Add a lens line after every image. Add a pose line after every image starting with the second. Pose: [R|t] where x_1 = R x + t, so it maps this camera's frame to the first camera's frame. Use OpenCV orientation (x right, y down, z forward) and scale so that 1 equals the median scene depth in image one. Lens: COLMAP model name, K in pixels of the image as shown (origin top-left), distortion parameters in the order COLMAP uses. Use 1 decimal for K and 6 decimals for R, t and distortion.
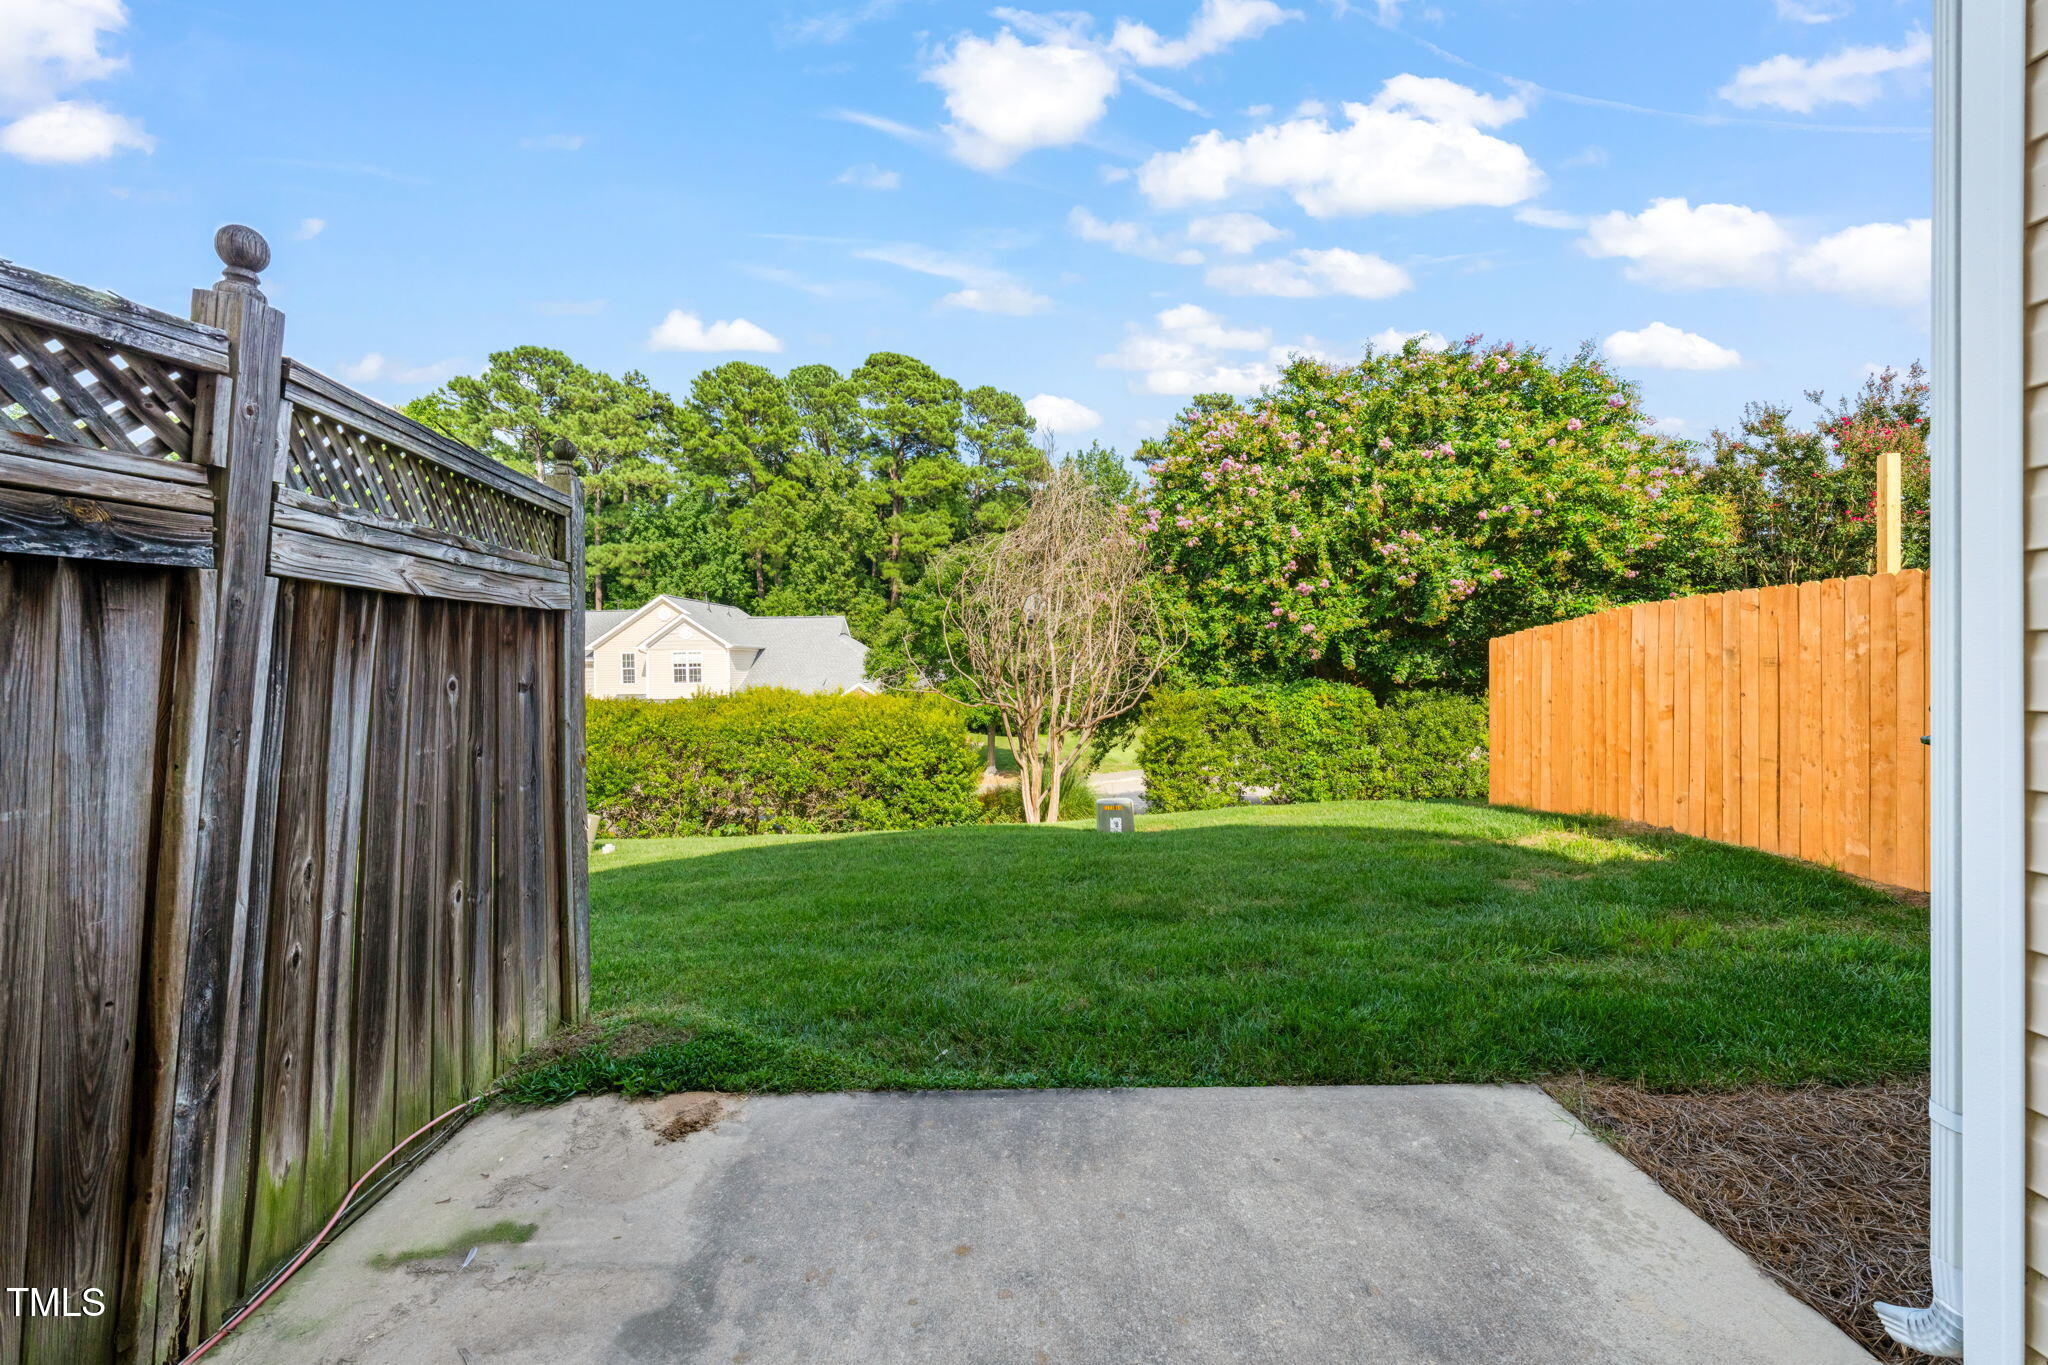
lens RADIAL K [[910.4, 0, 1035.3], [0, 910.4, 662.2], [0, 0, 1]] dist [-0.004031, 0.002135]
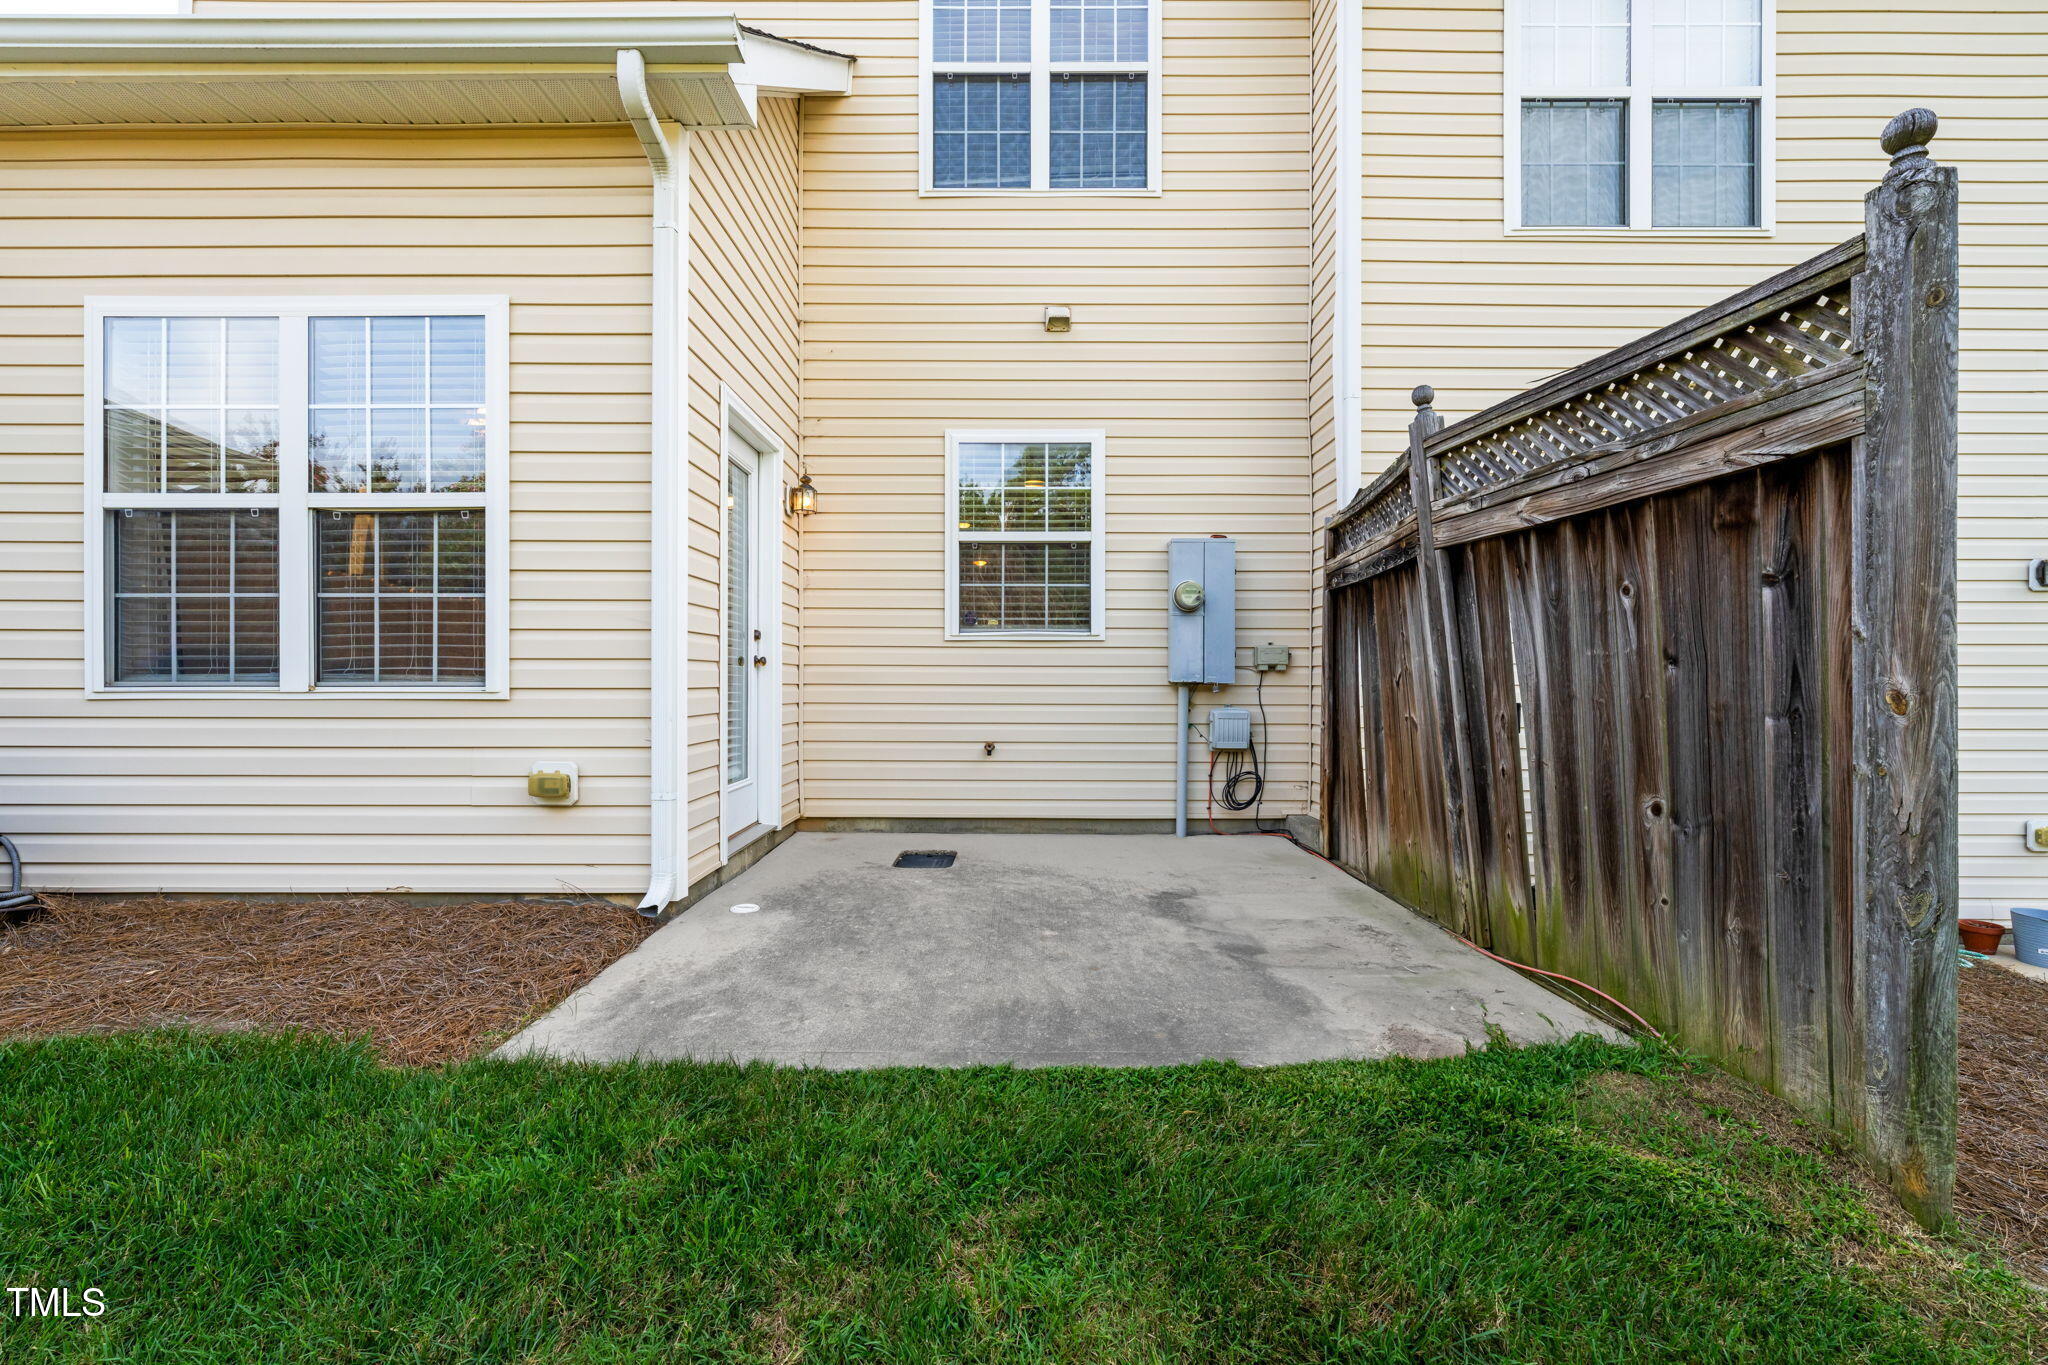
lens RADIAL K [[910.4, 0, 1029.9], [0, 910.4, 680.3], [0, 0, 1]] dist [-0.004031, 0.002135]
pose [[-0.999890, 0.014837, -0.000831, 0.016419], [0.014835, 0.999887, 0.002396, 0.095973], [0.000866, 0.002384, -0.999997, 1.698890]]
